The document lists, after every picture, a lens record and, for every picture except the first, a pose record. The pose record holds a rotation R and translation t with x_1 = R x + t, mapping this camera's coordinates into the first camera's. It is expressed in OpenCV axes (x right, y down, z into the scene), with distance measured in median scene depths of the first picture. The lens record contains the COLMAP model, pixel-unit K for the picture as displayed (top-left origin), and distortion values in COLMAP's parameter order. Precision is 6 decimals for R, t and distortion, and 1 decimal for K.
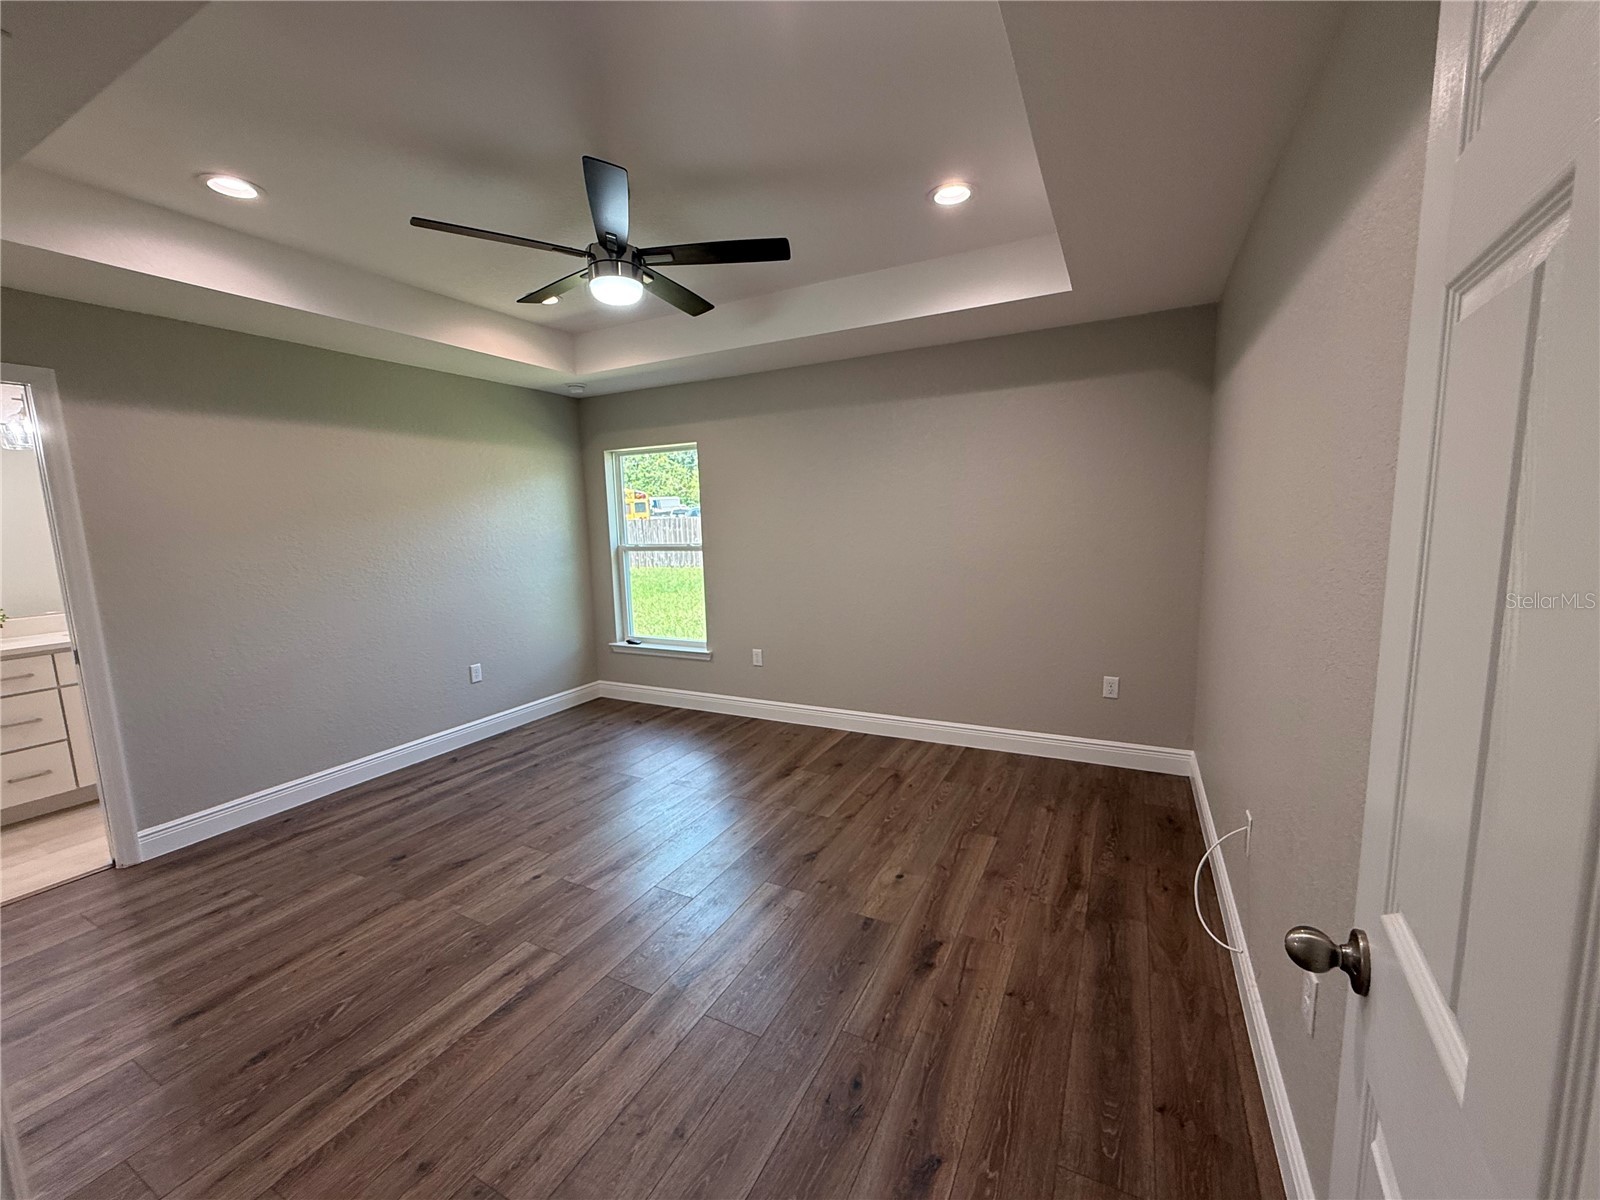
lens RADIAL K [[637.2, 0, 795.6], [0, 637.2, 601.9], [0, 0, 1]] dist [0.000573, -0.000374]
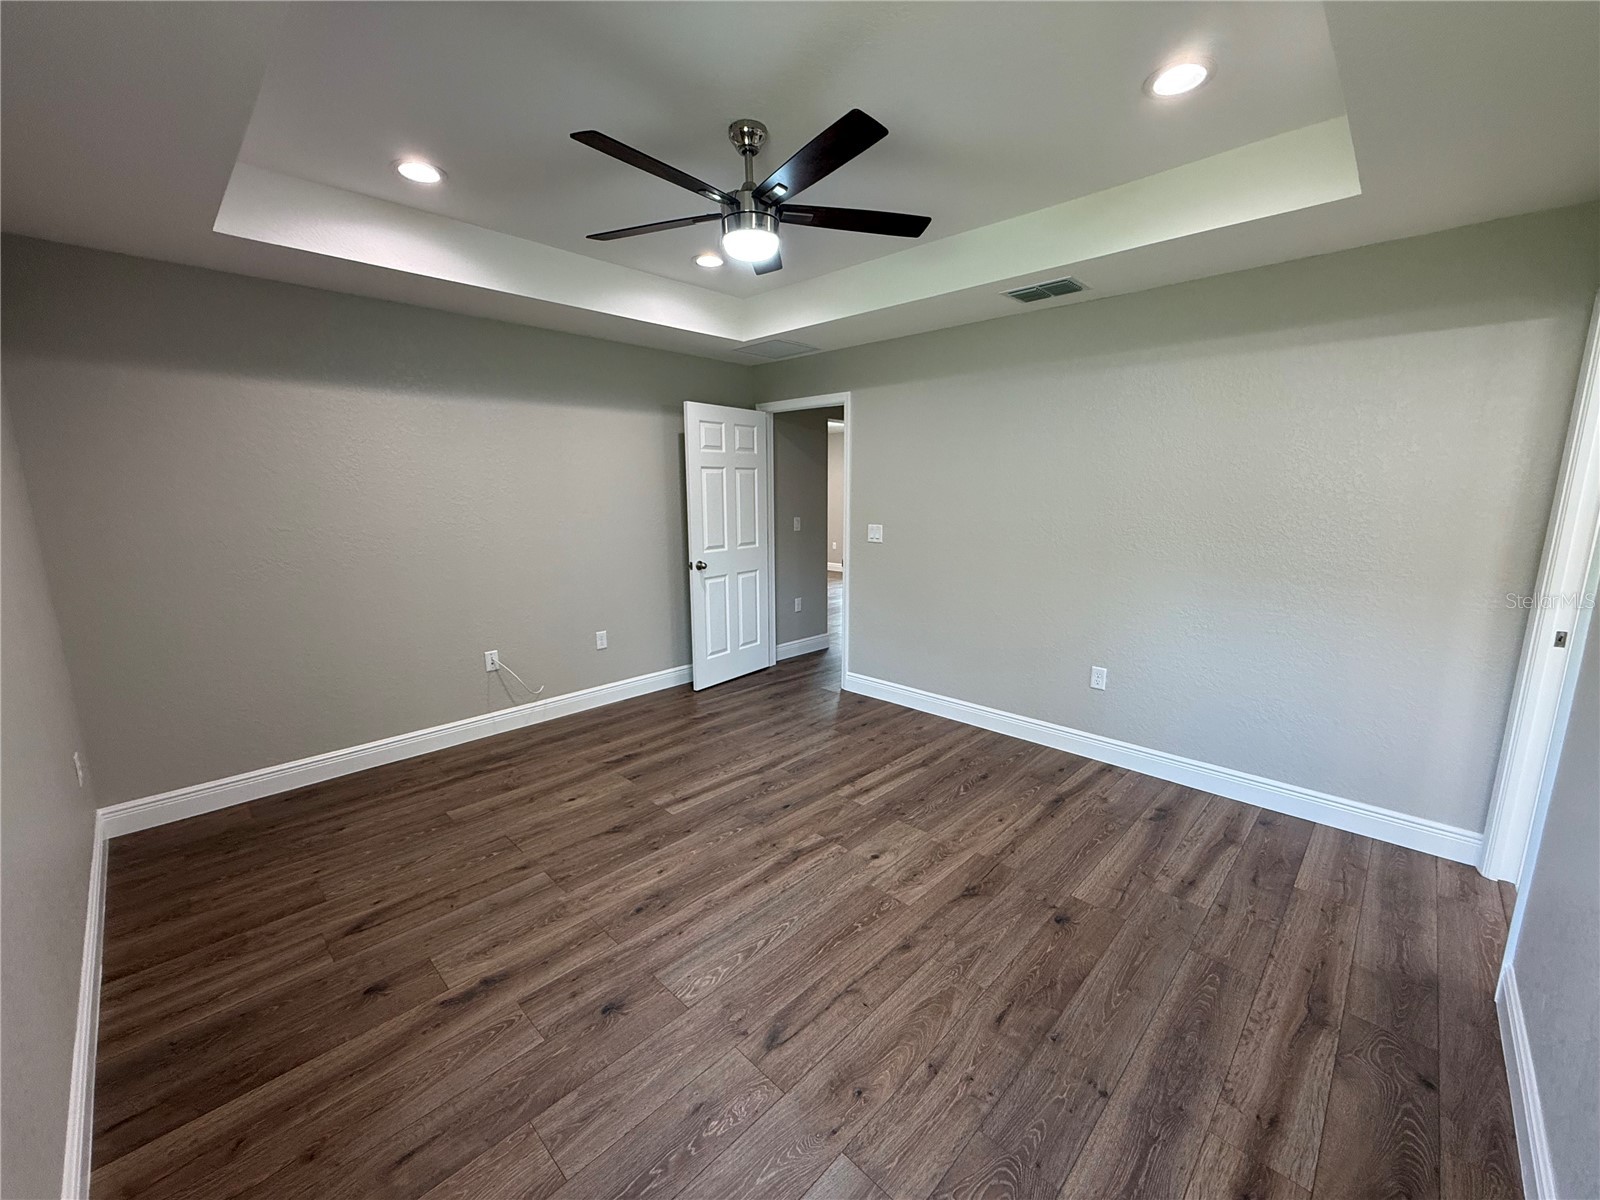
lens RADIAL K [[637.2, 0, 795.6], [0, 637.2, 601.9], [0, 0, 1]] dist [0.000573, -0.000374]
pose [[-0.956107, -0.018347, 0.292444, -0.518440], [0.070596, 0.954216, 0.290669, -0.217301], [-0.284387, 0.298556, -0.911037, 1.650368]]
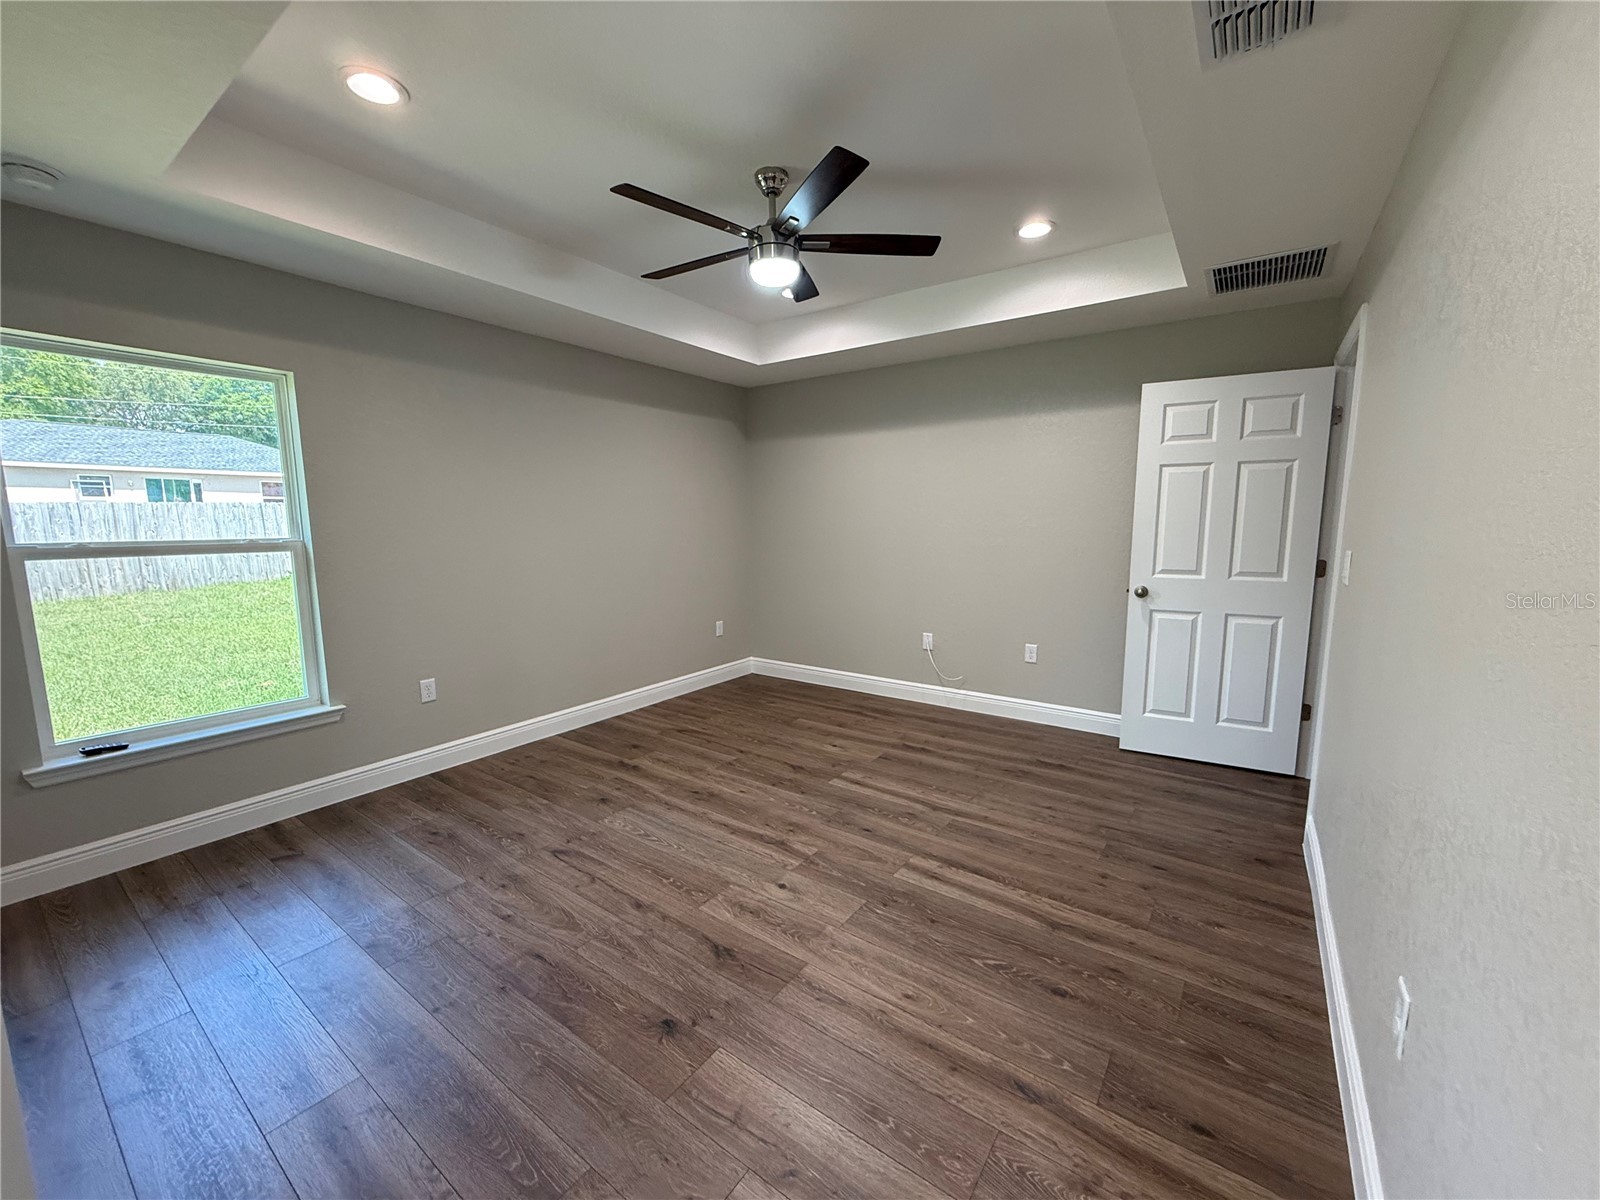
lens RADIAL K [[637.2, 0, 795.6], [0, 637.2, 601.9], [0, 0, 1]] dist [0.000573, -0.000374]
pose [[0.146176, -0.100424, 0.984148, -1.132204], [0.129904, 0.988168, 0.081539, -0.029997], [-0.980692, 0.115925, 0.157492, 0.721994]]
